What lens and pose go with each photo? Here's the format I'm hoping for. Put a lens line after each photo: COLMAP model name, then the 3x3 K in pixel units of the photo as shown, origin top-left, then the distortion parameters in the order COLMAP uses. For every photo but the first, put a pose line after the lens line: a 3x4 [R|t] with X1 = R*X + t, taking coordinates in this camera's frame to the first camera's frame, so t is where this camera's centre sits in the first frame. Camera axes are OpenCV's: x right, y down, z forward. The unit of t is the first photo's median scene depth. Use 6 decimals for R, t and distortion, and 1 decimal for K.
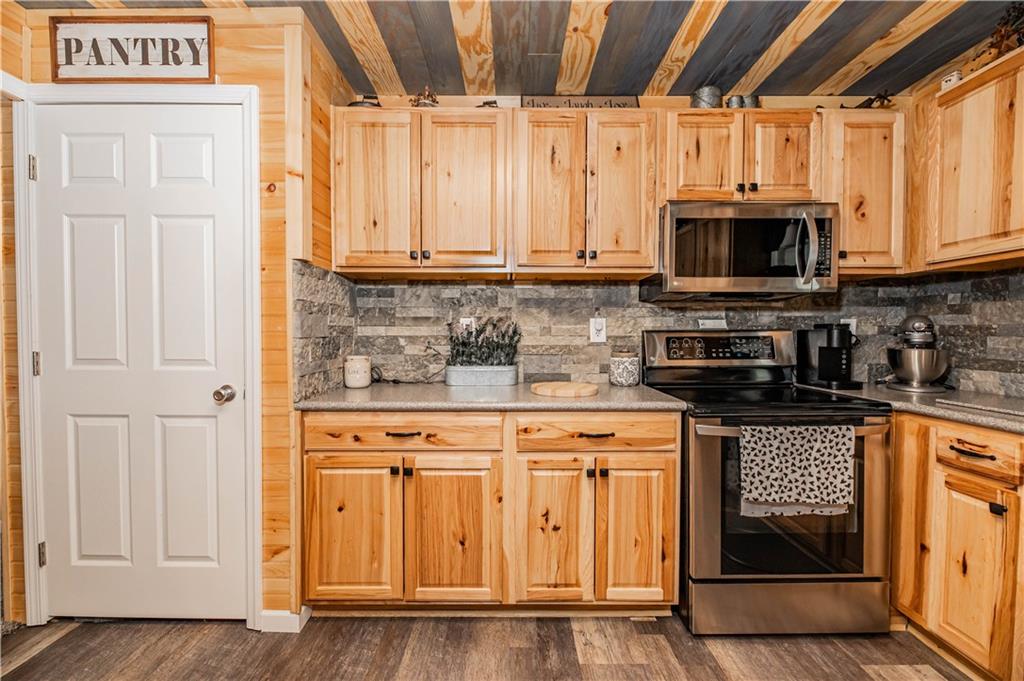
lens RADIAL K [[430.8, 0, 512.0], [0, 430.8, 340.5], [0, 0, 1]] dist [-0.001067, -0.000172]
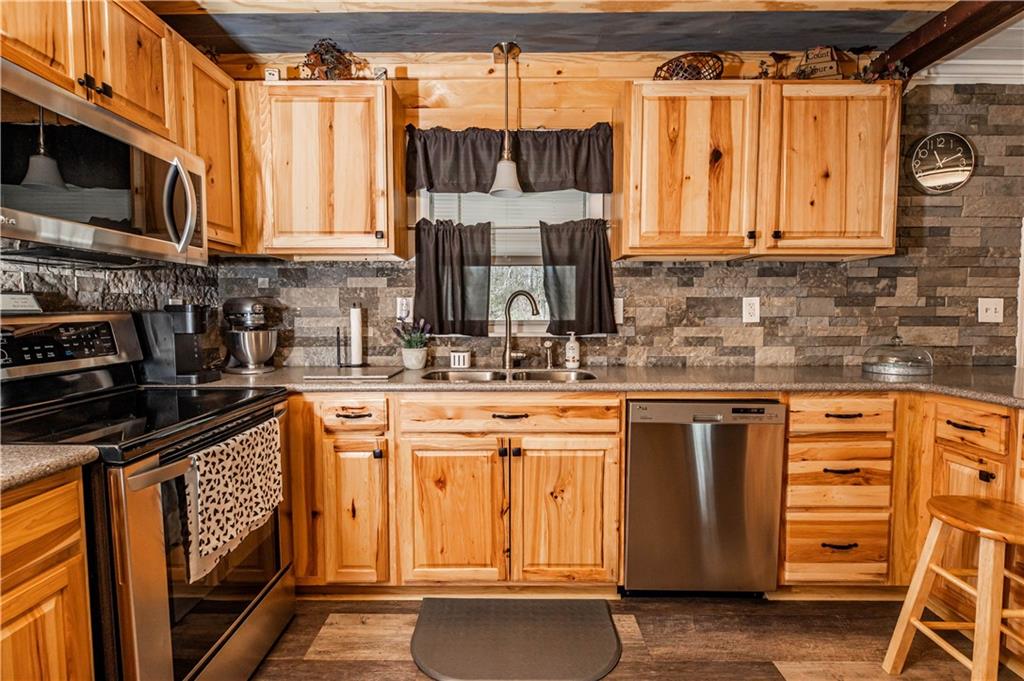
lens RADIAL K [[475.9, 0, 499.3], [0, 475.9, 340.0], [0, 0, 1]] dist [-0.000549, -0.000049]
pose [[0.010848, -0.061727, 0.998034, -0.203155], [0.023358, 0.997836, 0.061461, -0.017685], [-0.999668, 0.022645, 0.012267, 0.506590]]
